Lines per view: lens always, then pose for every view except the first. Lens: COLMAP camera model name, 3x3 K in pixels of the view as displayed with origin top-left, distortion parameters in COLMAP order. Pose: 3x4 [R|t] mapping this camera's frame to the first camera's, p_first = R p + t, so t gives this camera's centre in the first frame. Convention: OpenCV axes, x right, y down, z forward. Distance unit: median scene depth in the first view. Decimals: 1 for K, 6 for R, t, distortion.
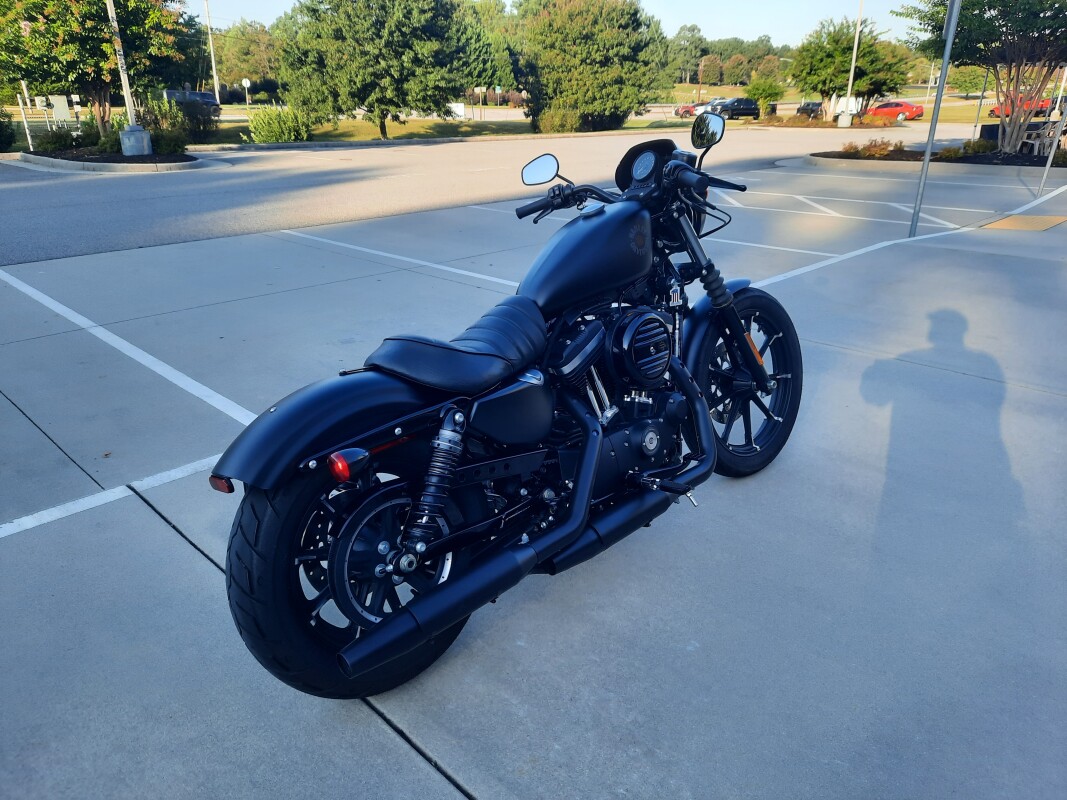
lens RADIAL K [[783.4, 0, 533.5], [0, 783.4, 400.0], [0, 0, 1]] dist [0.005104, 0.002512]
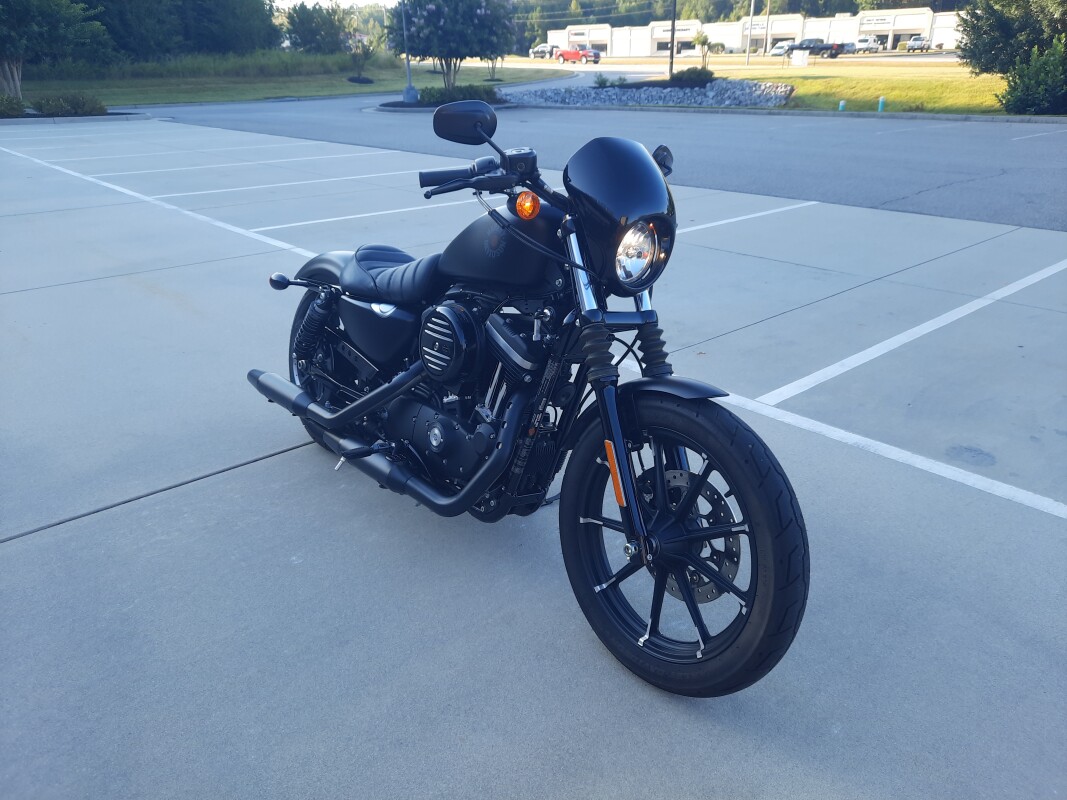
lens RADIAL K [[810.1, 0, 533.5], [0, 810.1, 400.0], [0, 0, 1]] dist [-0.064488, 0.063270]
pose [[-0.088832, 0.386588, -0.917964, 0.070449], [-0.340507, 0.854295, 0.392726, -0.028453], [0.936036, 0.347460, 0.055748, 0.070851]]
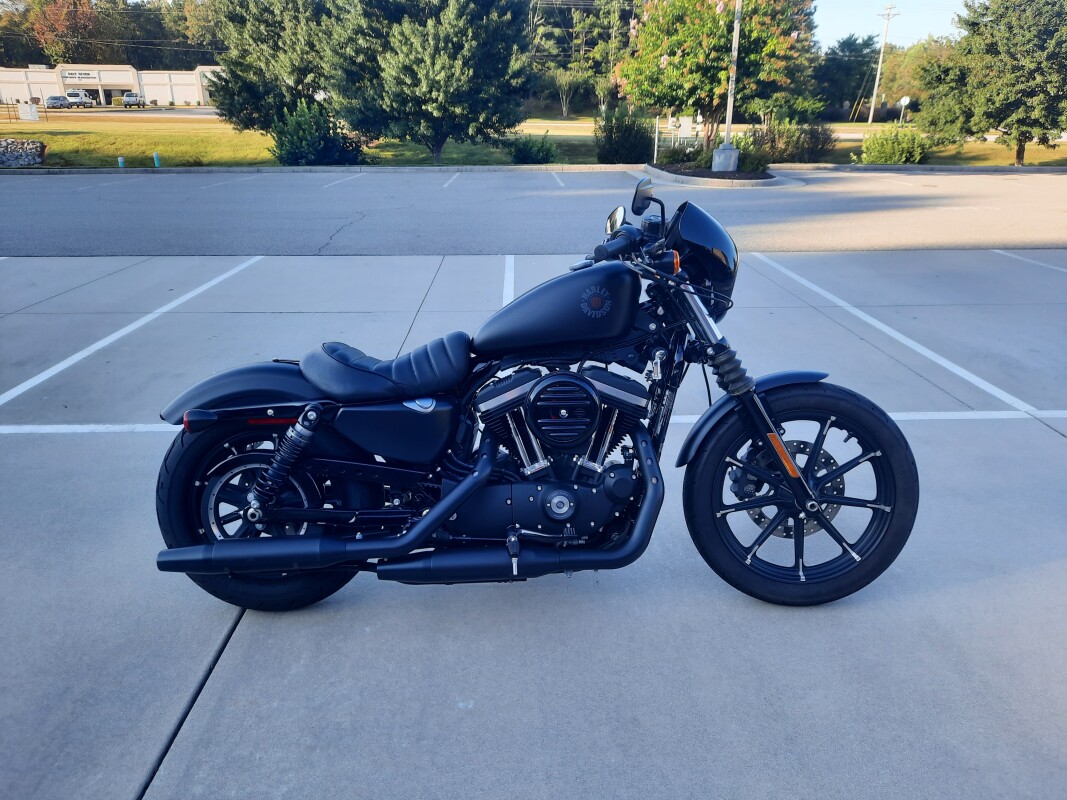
lens RADIAL K [[783.4, 0, 533.5], [0, 783.4, 400.0], [0, 0, 1]] dist [0.005104, 0.002512]
pose [[0.727099, 0.237530, -0.644132, 0.048489], [-0.250248, 0.965387, 0.073514, -0.009161], [0.639298, 0.107741, 0.761373, 0.015456]]
